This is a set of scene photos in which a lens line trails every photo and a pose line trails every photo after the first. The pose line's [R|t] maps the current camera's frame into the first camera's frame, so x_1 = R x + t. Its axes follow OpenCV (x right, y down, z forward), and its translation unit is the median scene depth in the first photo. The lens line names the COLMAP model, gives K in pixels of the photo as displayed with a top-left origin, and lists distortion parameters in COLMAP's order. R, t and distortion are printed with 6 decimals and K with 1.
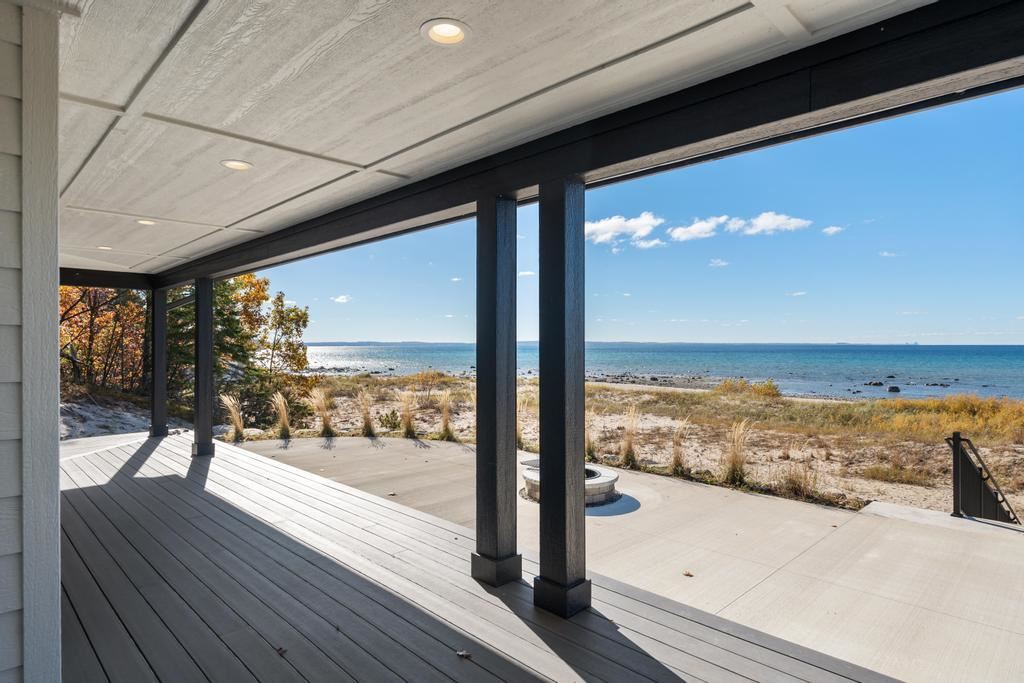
lens RADIAL K [[585.2, 0, 495.4], [0, 585.2, 339.8], [0, 0, 1]] dist [-0.003982, -0.000025]
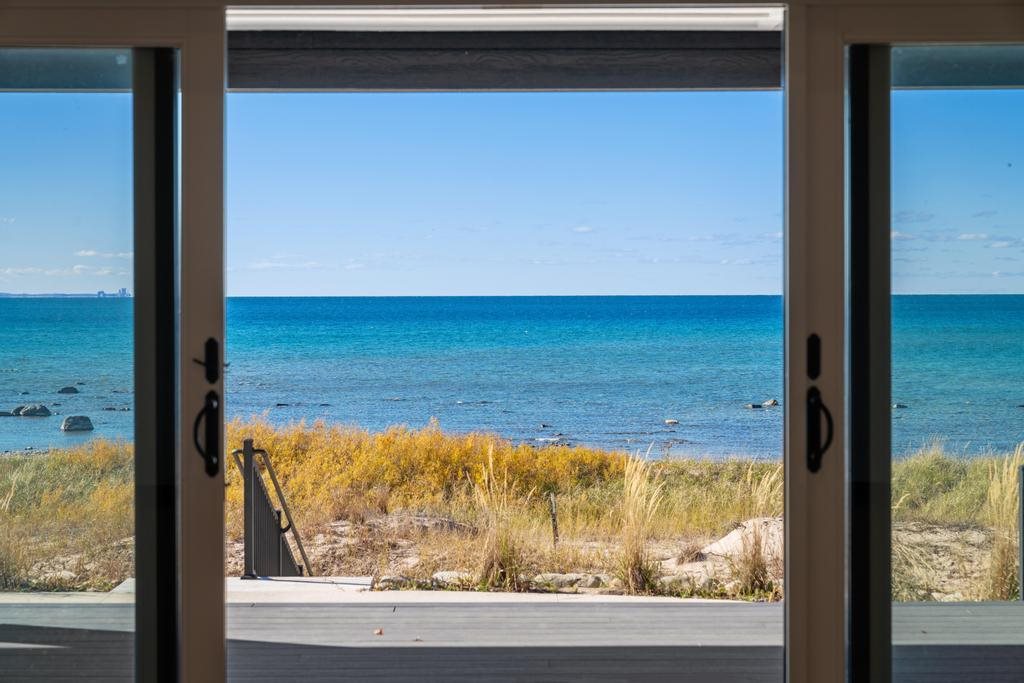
lens RADIAL K [[2946.6, 0, 512.0], [0, 2946.6, 341.5], [0, 0, 1]] dist [0.083429, 0.409776]
pose [[0.712732, -0.014159, 0.701293, -0.494169], [-0.001711, 0.999758, 0.021923, -0.004508], [-0.701434, -0.016825, 0.712536, -0.584206]]
